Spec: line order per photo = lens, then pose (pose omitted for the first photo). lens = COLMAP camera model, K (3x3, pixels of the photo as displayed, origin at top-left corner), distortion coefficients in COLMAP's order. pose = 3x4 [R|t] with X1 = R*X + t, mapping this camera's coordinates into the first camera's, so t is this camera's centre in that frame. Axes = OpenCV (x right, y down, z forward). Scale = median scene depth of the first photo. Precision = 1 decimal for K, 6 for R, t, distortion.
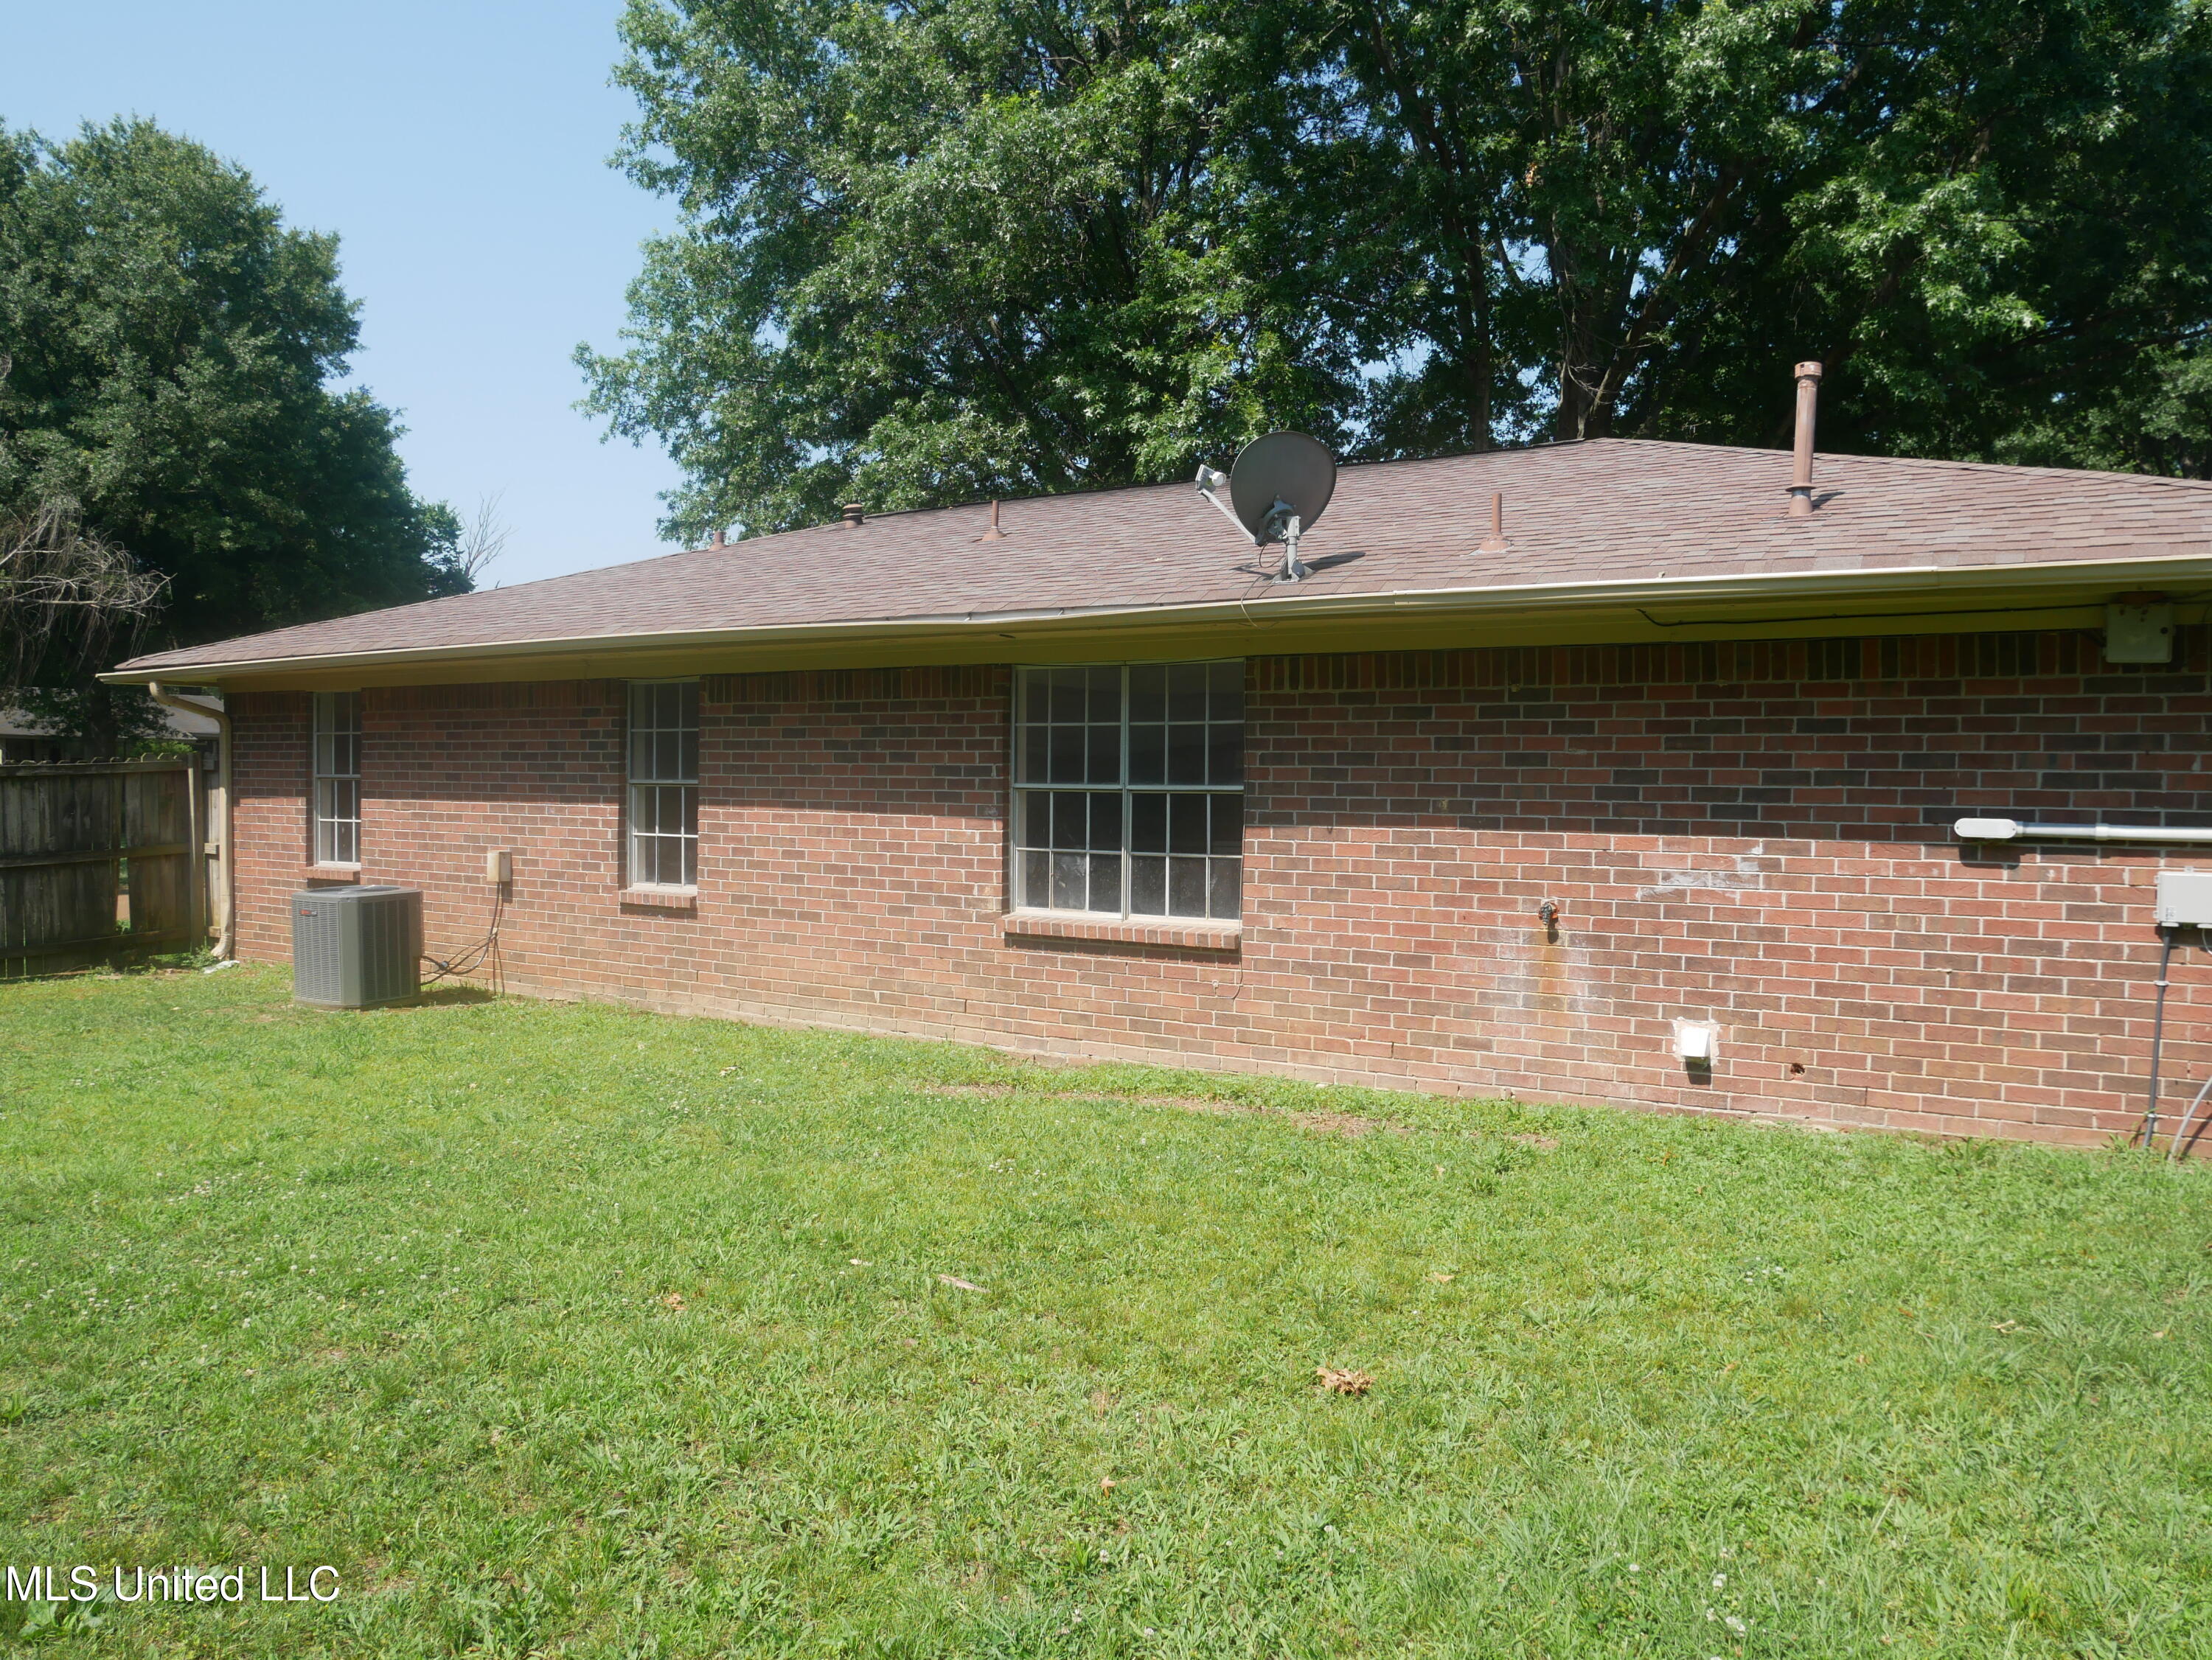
lens RADIAL K [[1588.5, 0, 1102.3], [0, 1588.5, 825.3], [0, 0, 1]] dist [-0.075616, 0.030440]
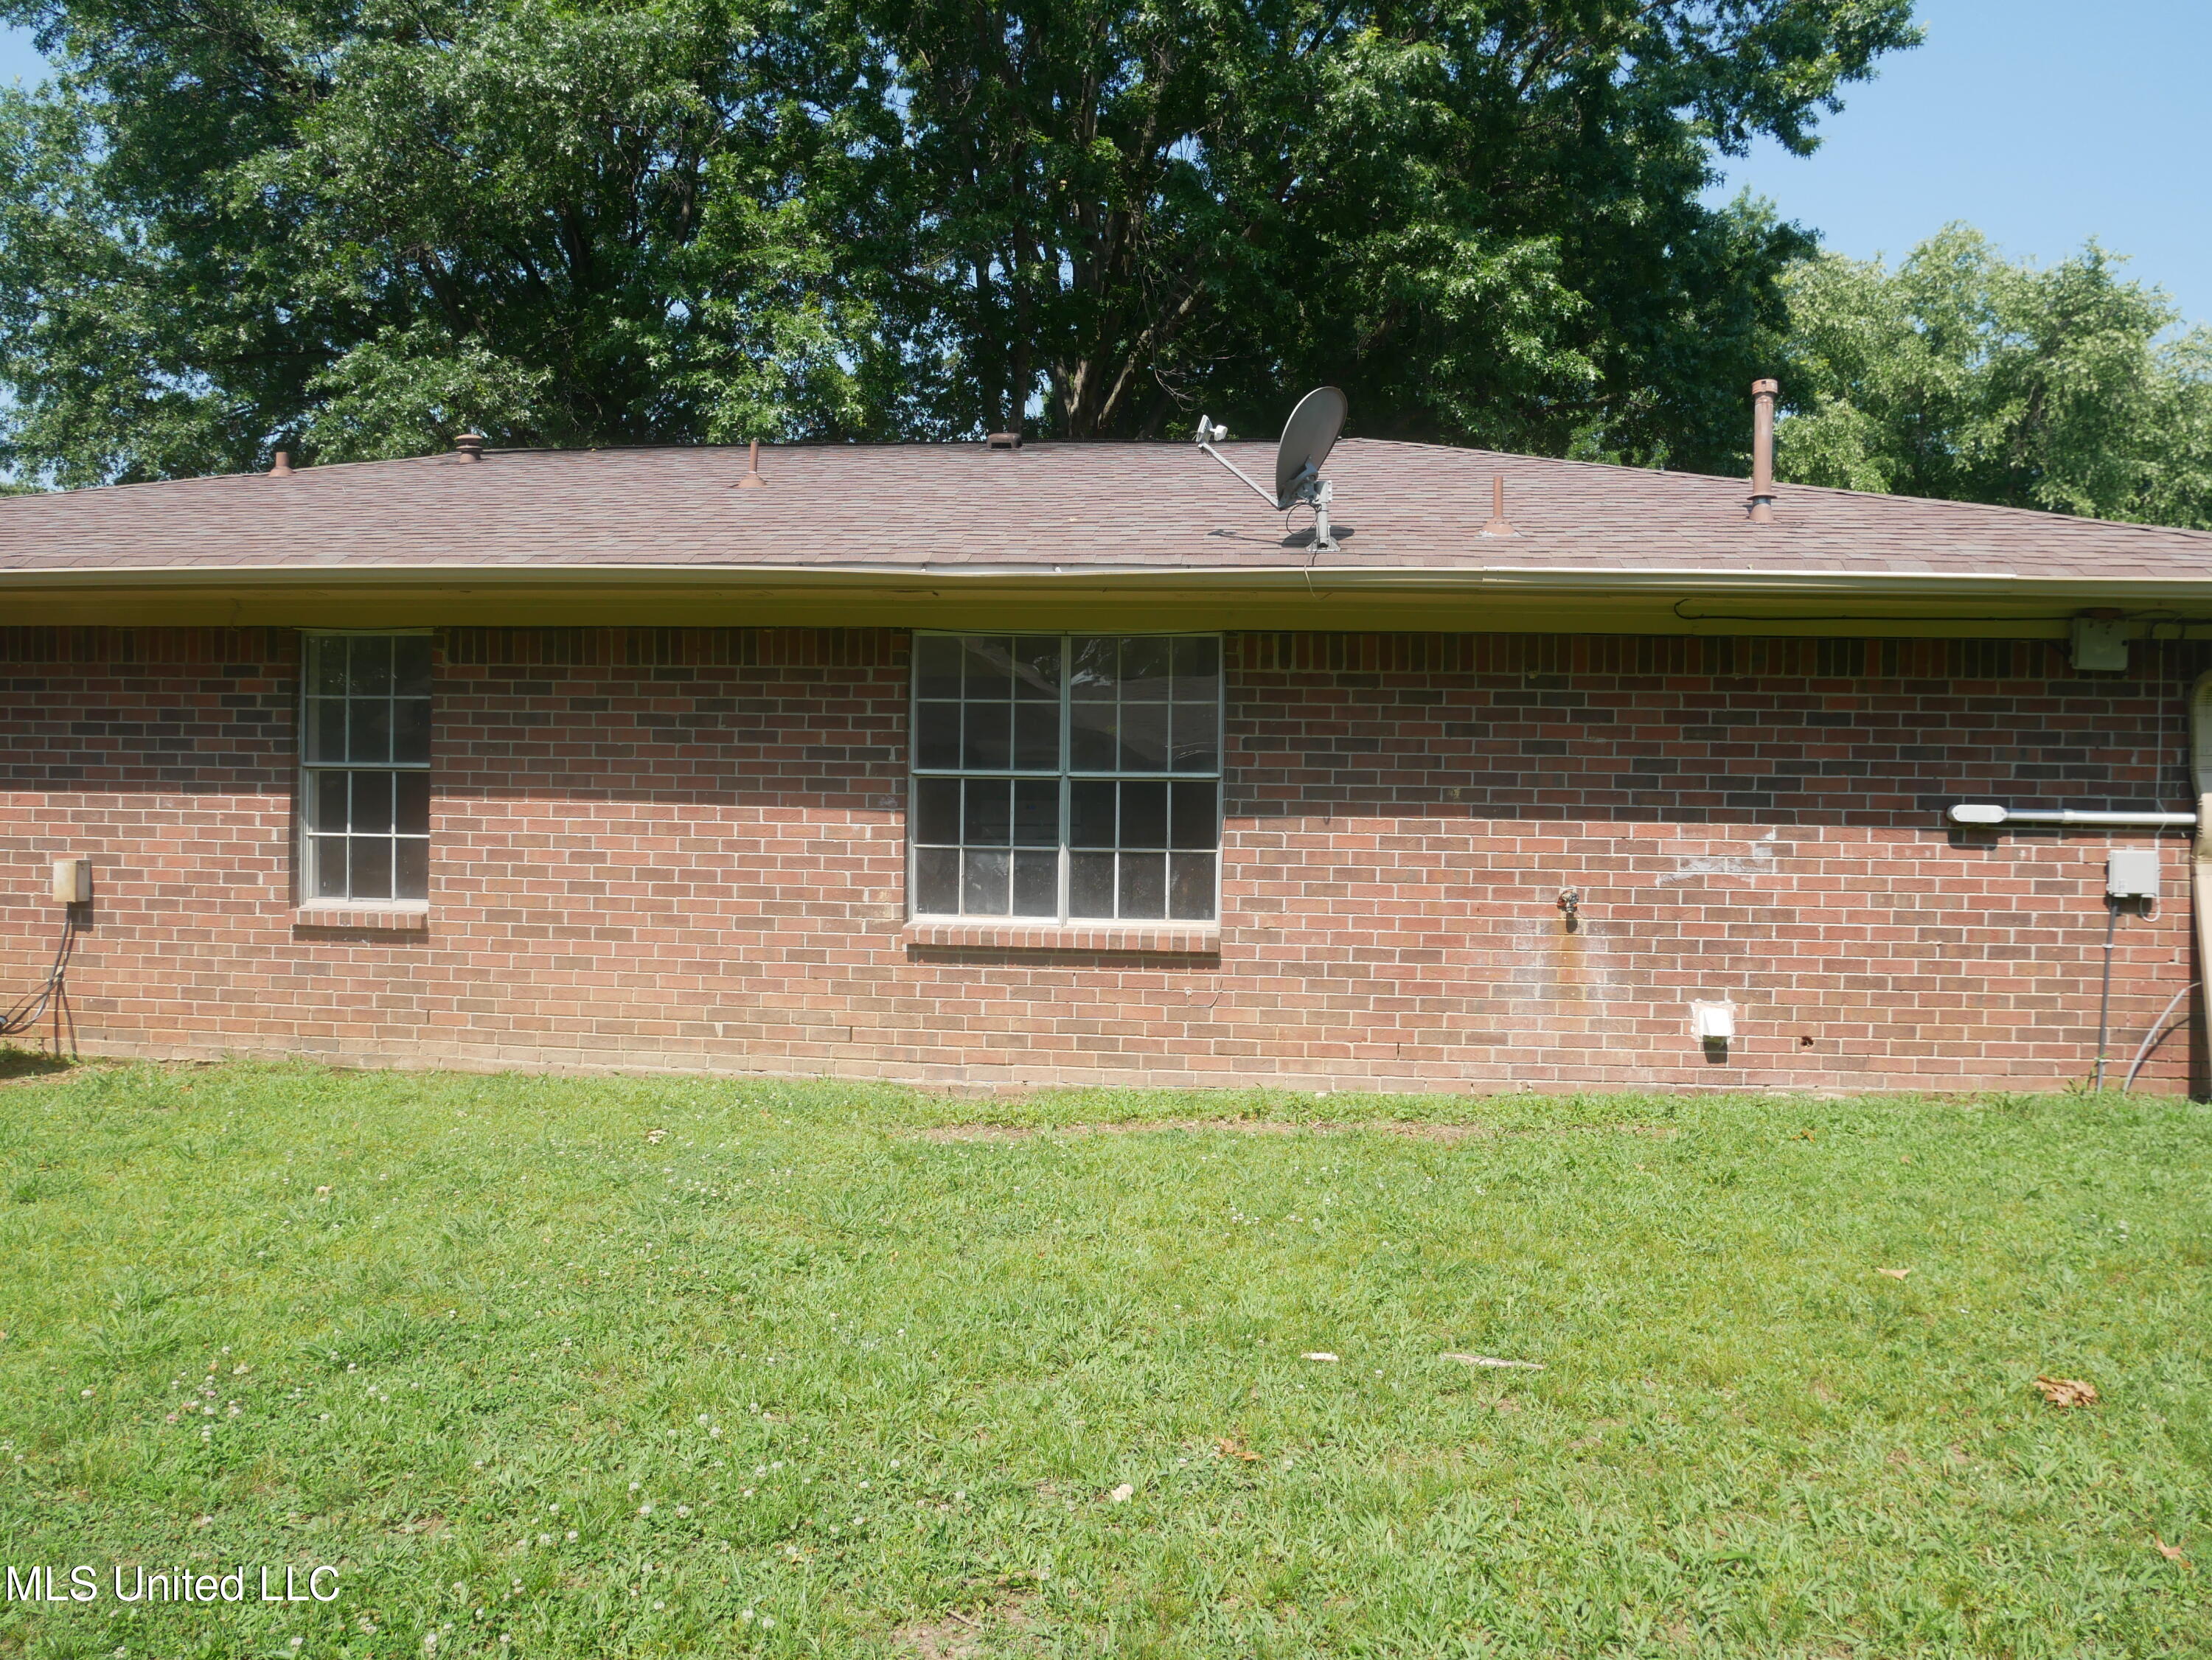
lens RADIAL K [[1588.5, 0, 1111.3], [0, 1588.5, 827.8], [0, 0, 1]] dist [-0.075616, 0.030440]
pose [[0.896749, -0.004370, 0.442517, -0.357281], [0.005804, 0.999981, -0.001886, 0.007735], [-0.442501, 0.004260, 0.896758, 0.202523]]
